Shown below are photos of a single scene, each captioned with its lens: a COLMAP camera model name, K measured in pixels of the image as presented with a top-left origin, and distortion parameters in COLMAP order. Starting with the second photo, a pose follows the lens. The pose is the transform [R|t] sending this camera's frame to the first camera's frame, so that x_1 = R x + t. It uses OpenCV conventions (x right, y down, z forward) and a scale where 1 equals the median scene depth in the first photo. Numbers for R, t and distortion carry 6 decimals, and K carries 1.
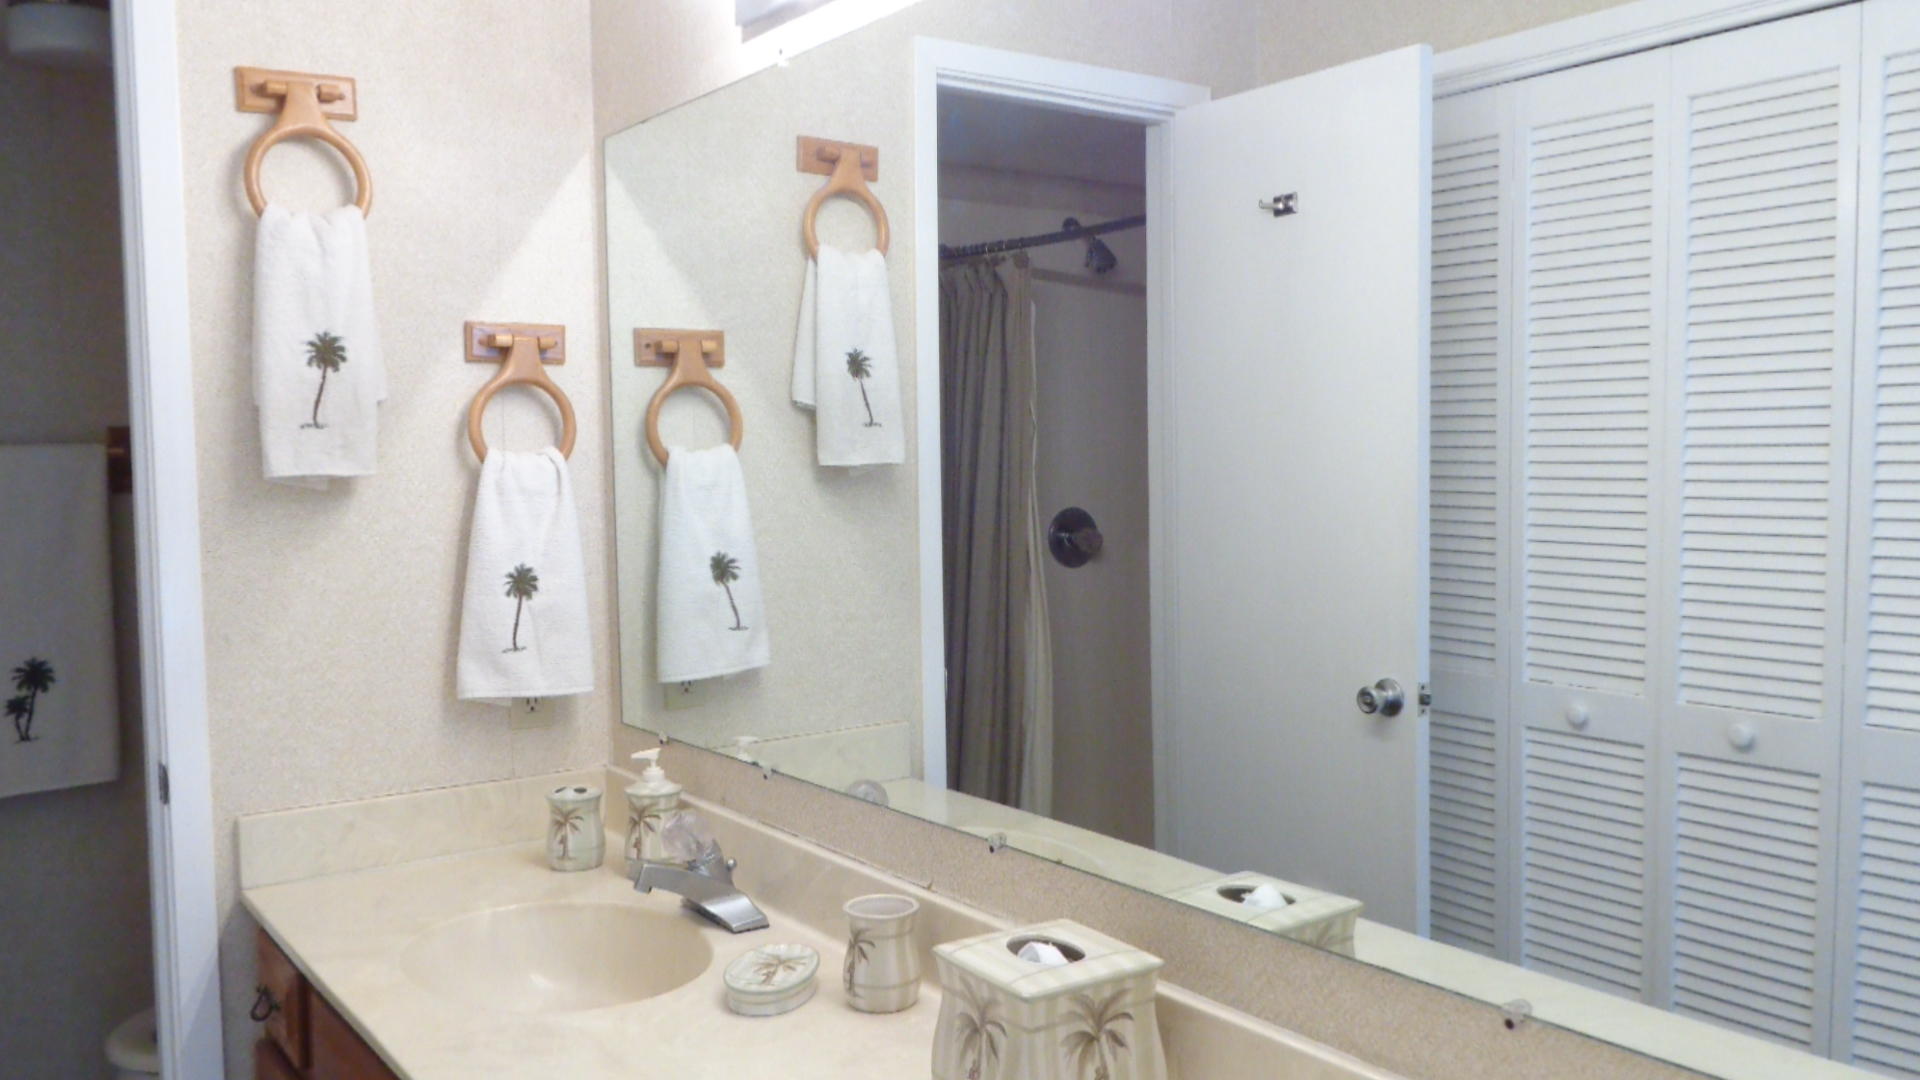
lens RADIAL K [[1543.2, 0, 966.4], [0, 1543.2, 536.2], [0, 0, 1]] dist [-0.001679, 0.005503]
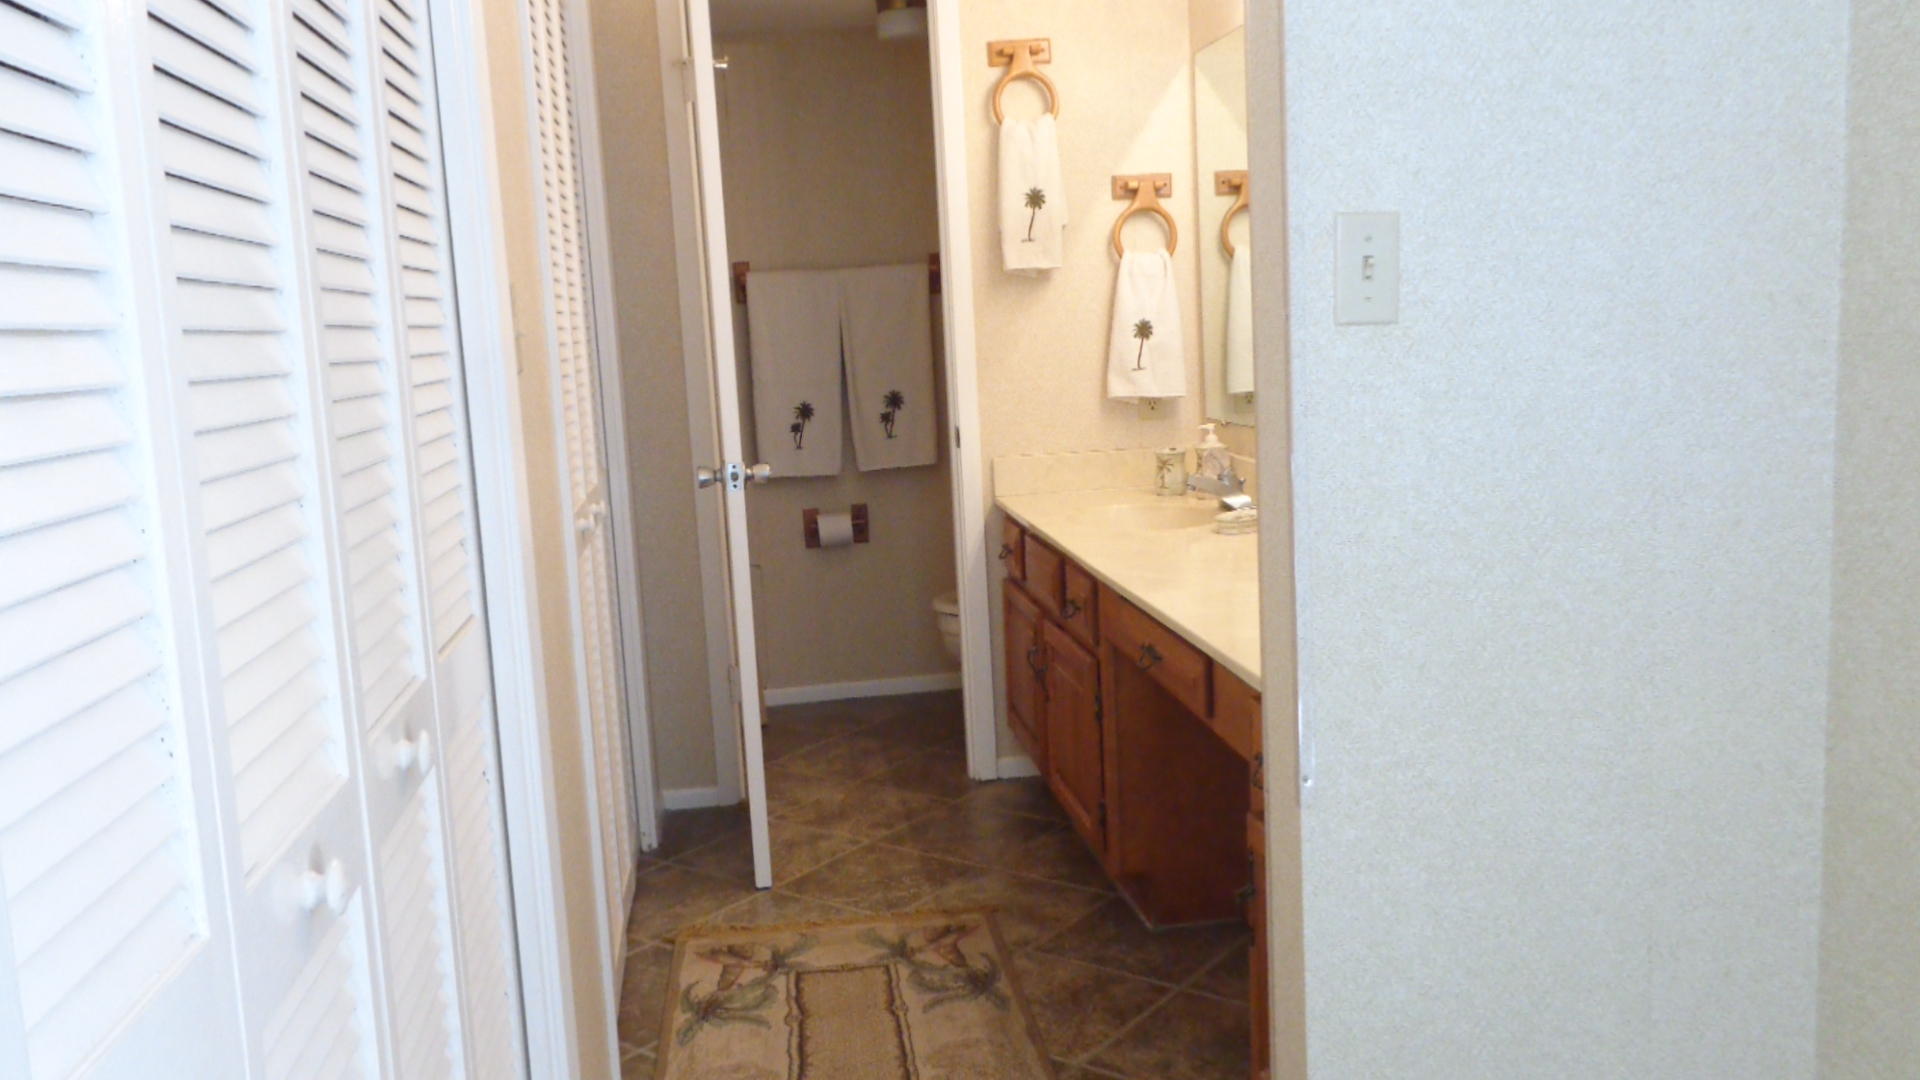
lens RADIAL K [[1543.2, 0, 966.4], [0, 1543.2, 536.2], [0, 0, 1]] dist [-0.001679, 0.005503]
pose [[0.885196, 0.036687, -0.463770, 0.336754], [0.011350, 0.994886, 0.100365, 0.084052], [0.465080, -0.094106, 0.880253, -0.609035]]
